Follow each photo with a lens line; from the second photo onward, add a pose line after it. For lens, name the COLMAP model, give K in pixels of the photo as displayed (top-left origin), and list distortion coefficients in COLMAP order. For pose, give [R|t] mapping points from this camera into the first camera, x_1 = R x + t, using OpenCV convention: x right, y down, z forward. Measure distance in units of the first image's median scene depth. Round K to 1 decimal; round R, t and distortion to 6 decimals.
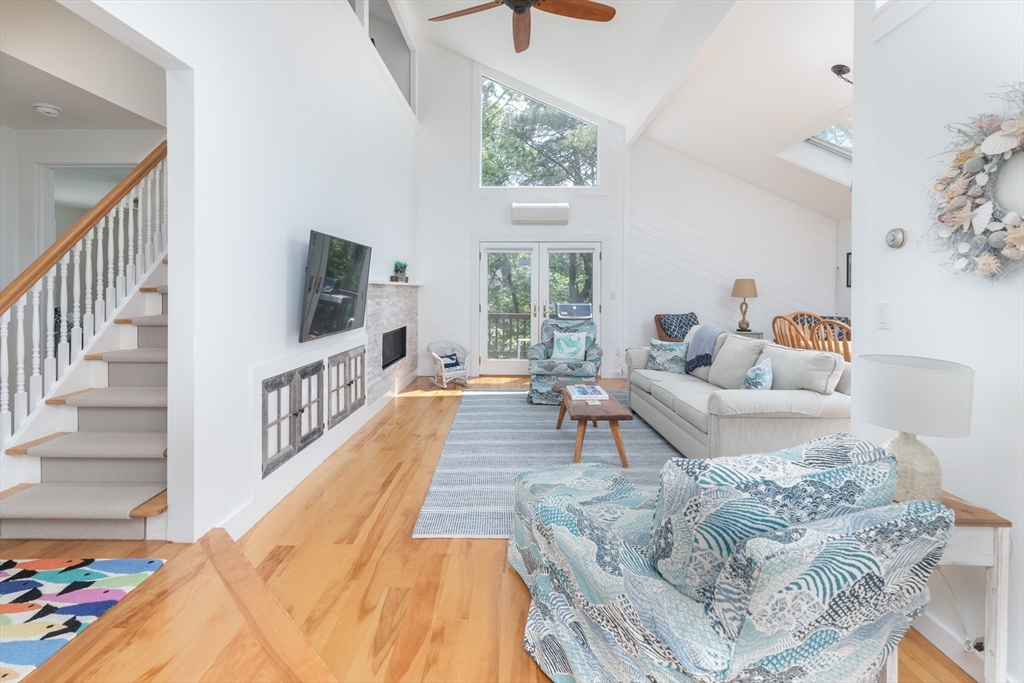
lens RADIAL K [[478.5, 0, 500.0], [0, 478.5, 292.8], [0, 0, 1]] dist [0.005067, 0.000132]
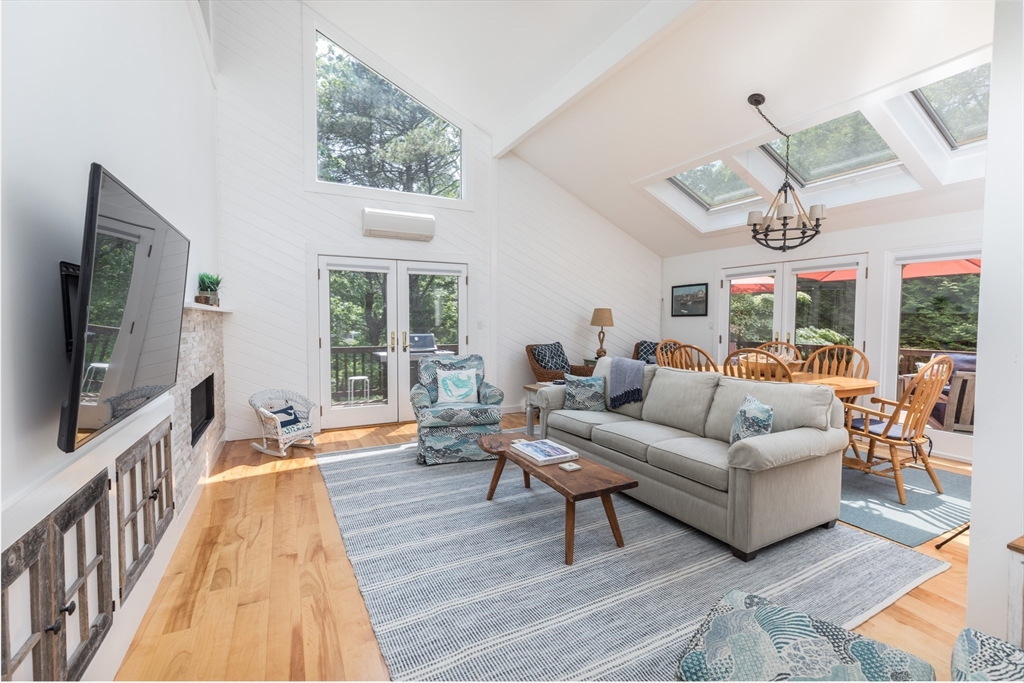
lens RADIAL K [[455.1, 0, 512.0], [0, 455.1, 341.5], [0, 0, 1]] dist [0.004727, 0.000479]
pose [[0.879241, -0.022465, 0.475847, -0.144634], [0.001834, 0.999040, 0.043778, -0.000956], [-0.476373, -0.037619, 0.878438, 0.267698]]
